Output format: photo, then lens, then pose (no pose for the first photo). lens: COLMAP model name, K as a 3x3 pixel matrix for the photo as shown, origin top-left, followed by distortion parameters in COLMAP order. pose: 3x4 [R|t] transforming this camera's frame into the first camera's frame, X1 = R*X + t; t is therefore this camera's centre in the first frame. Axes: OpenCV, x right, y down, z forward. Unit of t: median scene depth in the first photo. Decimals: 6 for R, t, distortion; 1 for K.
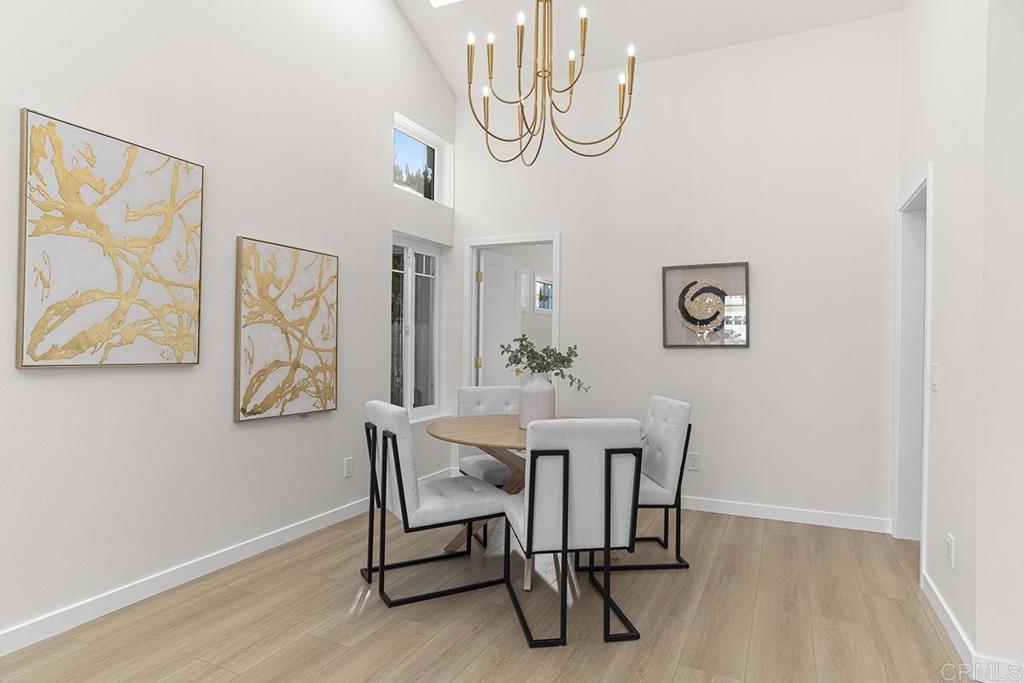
lens RADIAL K [[600.4, 0, 510.1], [0, 600.4, 328.8], [0, 0, 1]] dist [-0.023874, 0.001021]
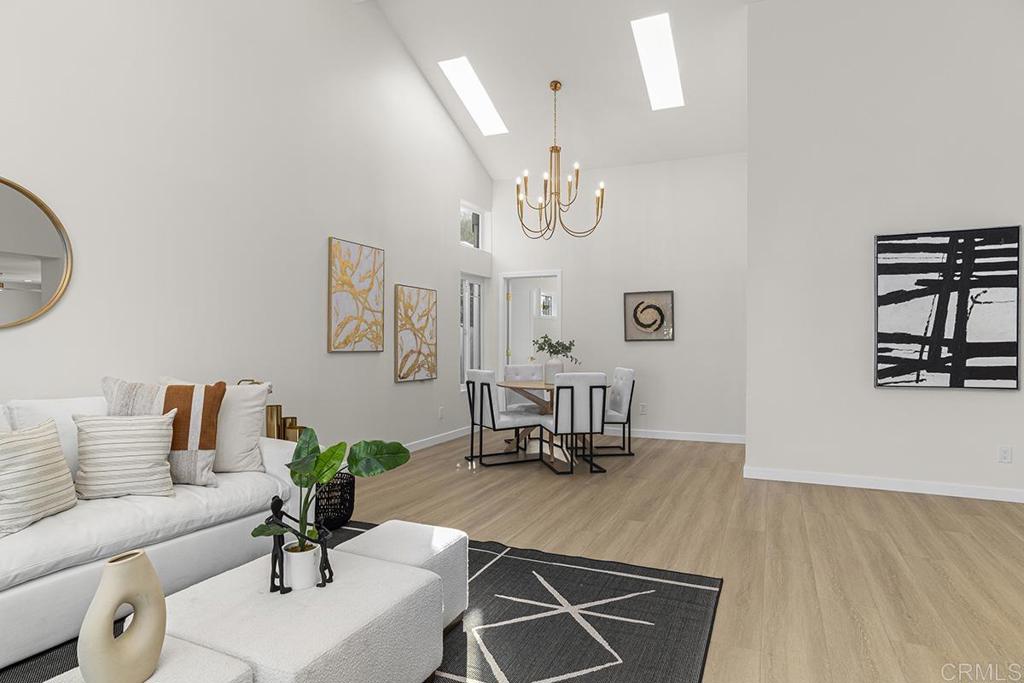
lens RADIAL K [[600.4, 0, 510.1], [0, 600.4, 328.8], [0, 0, 1]] dist [-0.023874, 0.001021]
pose [[0.999720, -0.009814, 0.021525, -0.128980], [0.009748, 0.999947, 0.003160, -0.015262], [-0.021555, -0.002949, 0.999763, -0.864311]]
